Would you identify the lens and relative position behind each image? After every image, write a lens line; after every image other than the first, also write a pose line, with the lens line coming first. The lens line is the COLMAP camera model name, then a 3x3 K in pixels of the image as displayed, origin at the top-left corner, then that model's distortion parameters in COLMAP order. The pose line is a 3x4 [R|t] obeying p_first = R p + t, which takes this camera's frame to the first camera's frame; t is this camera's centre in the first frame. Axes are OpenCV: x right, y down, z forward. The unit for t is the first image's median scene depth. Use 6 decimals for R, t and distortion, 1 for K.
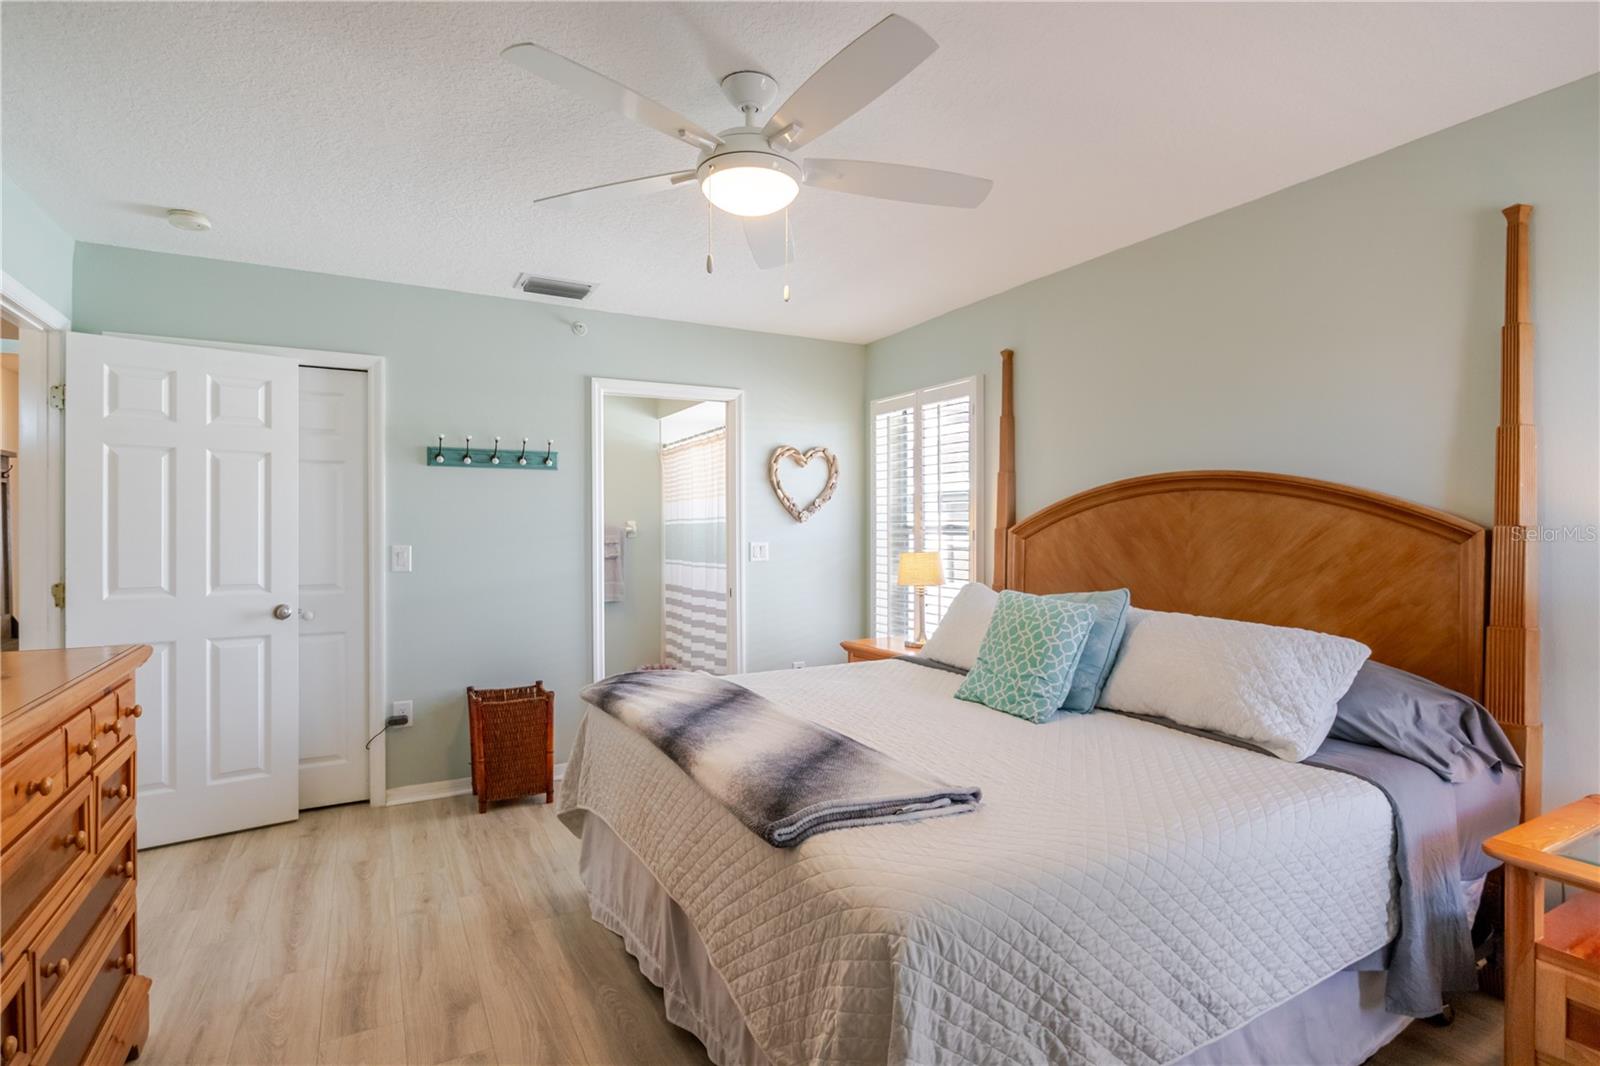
lens RADIAL K [[794.9, 0, 796.8], [0, 794.9, 534.1], [0, 0, 1]] dist [-0.012170, -0.000022]
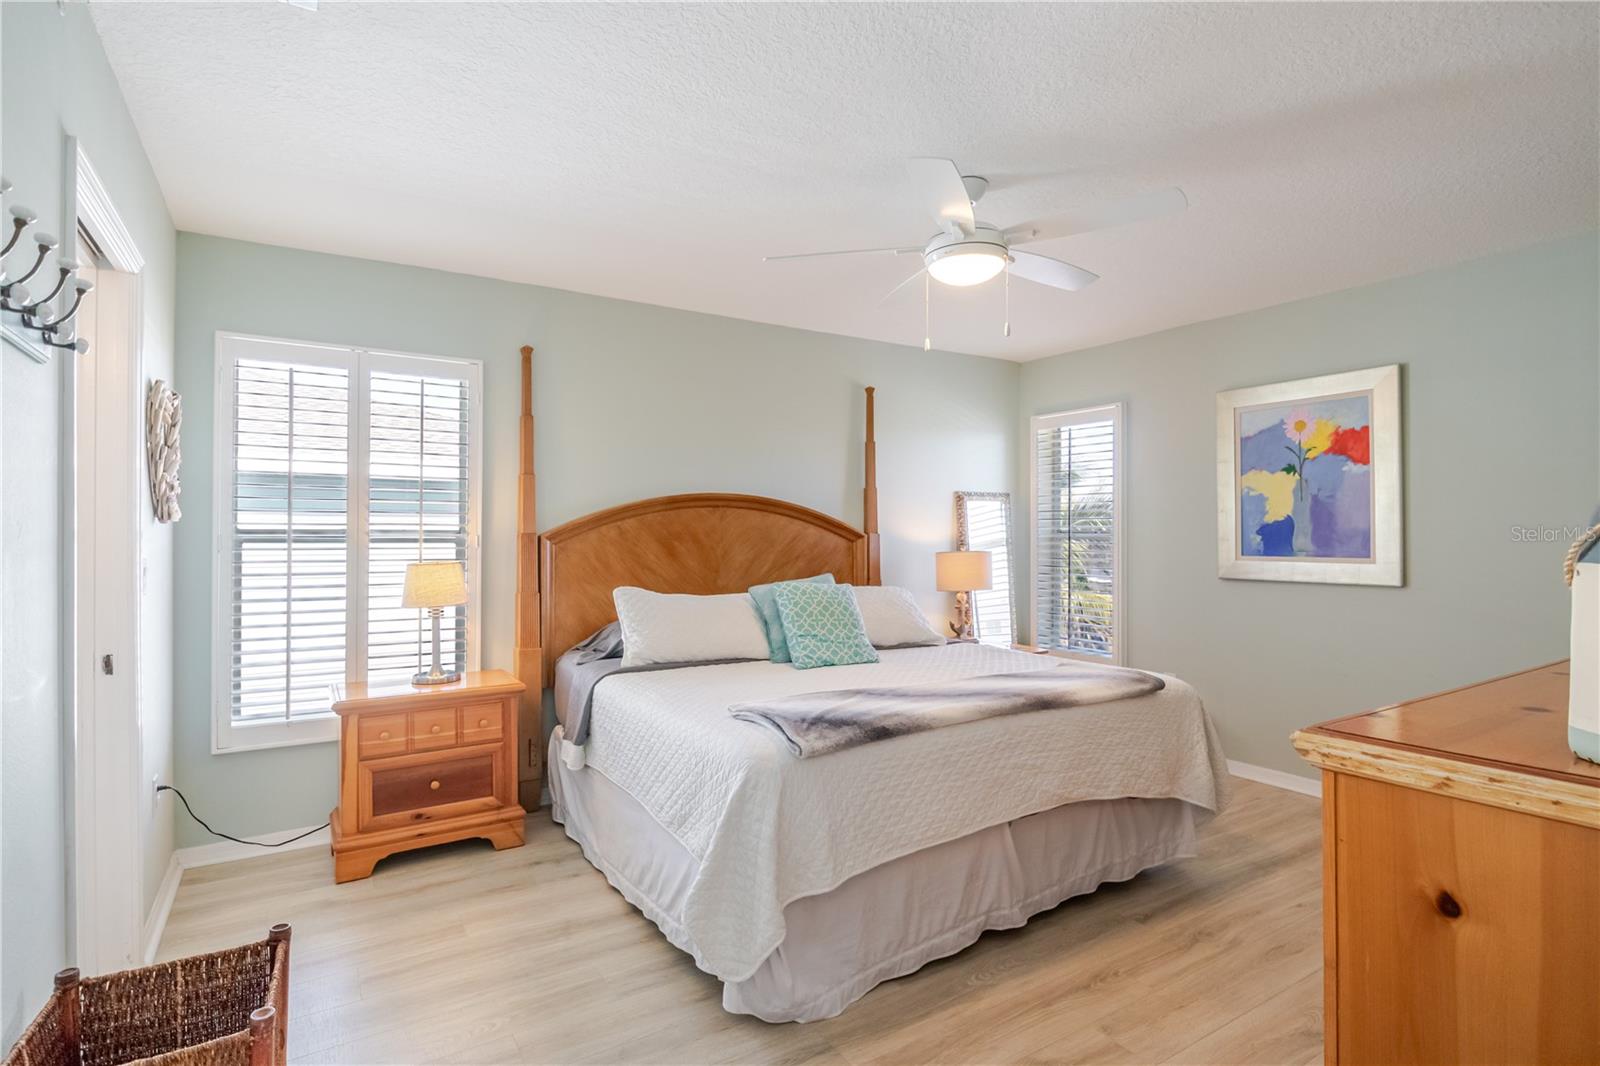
lens RADIAL K [[794.9, 0, 800.7], [0, 794.9, 533.9], [0, 0, 1]] dist [-0.012170, -0.000022]
pose [[-0.050976, 0.005475, 0.998685, -0.912660], [0.006241, 0.999967, -0.005164, 0.000207], [-0.998680, 0.005970, -0.051008, 0.925828]]
